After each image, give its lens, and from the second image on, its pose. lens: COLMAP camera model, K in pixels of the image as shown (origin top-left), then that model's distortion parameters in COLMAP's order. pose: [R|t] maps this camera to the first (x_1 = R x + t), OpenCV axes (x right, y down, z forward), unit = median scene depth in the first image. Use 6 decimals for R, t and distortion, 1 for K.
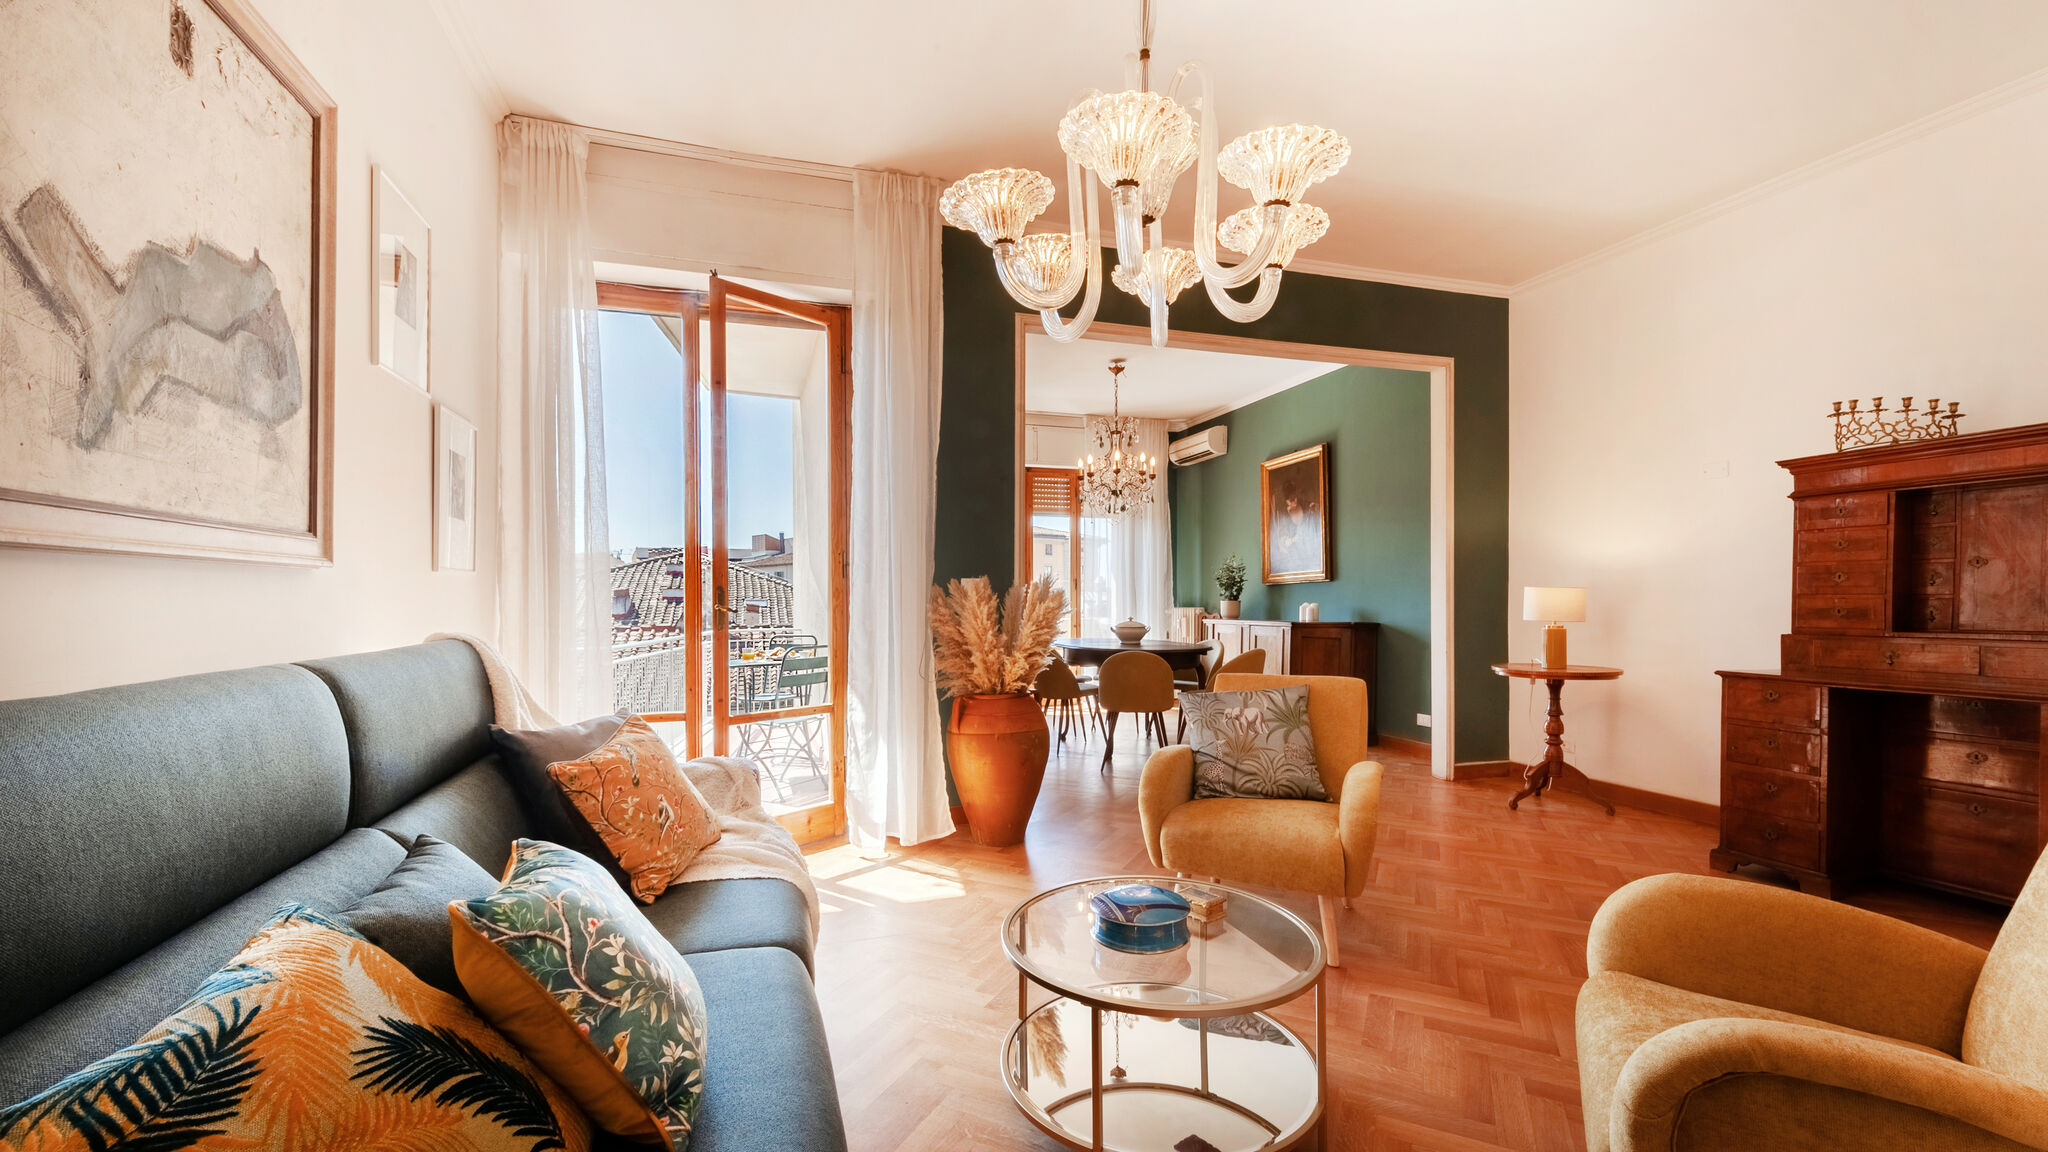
lens RADIAL K [[837.2, 0, 1057.1], [0, 837.2, 606.3], [0, 0, 1]] dist [-0.000088, 0.000089]
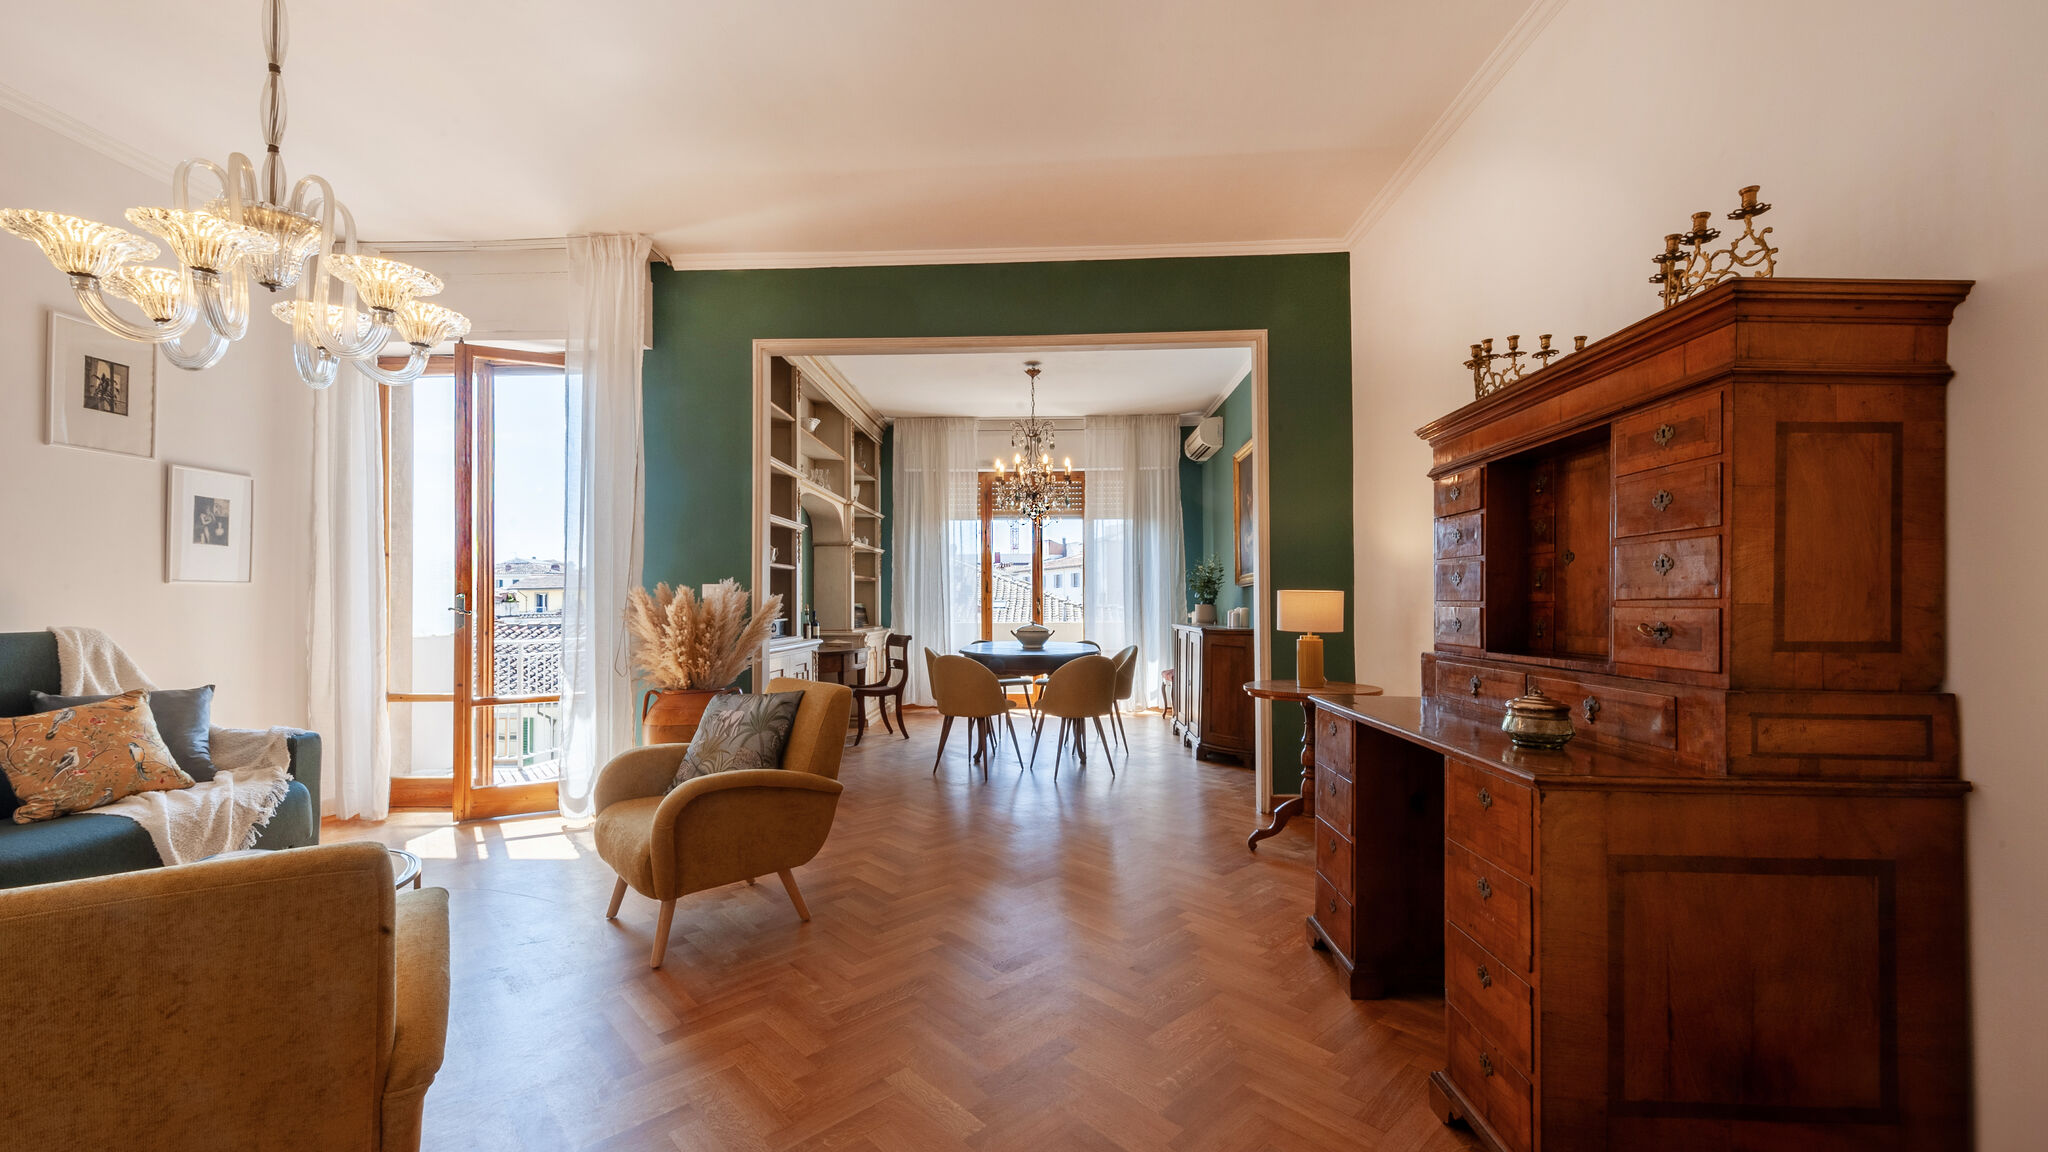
lens RADIAL K [[837.2, 0, 1073.9], [0, 837.2, 593.2], [0, 0, 1]] dist [-0.000088, 0.000089]
pose [[0.934826, -0.000727, -0.355106, 0.673827], [-0.005408, 0.999853, -0.016283, -0.005707], [0.355065, 0.017142, 0.934684, 0.128727]]
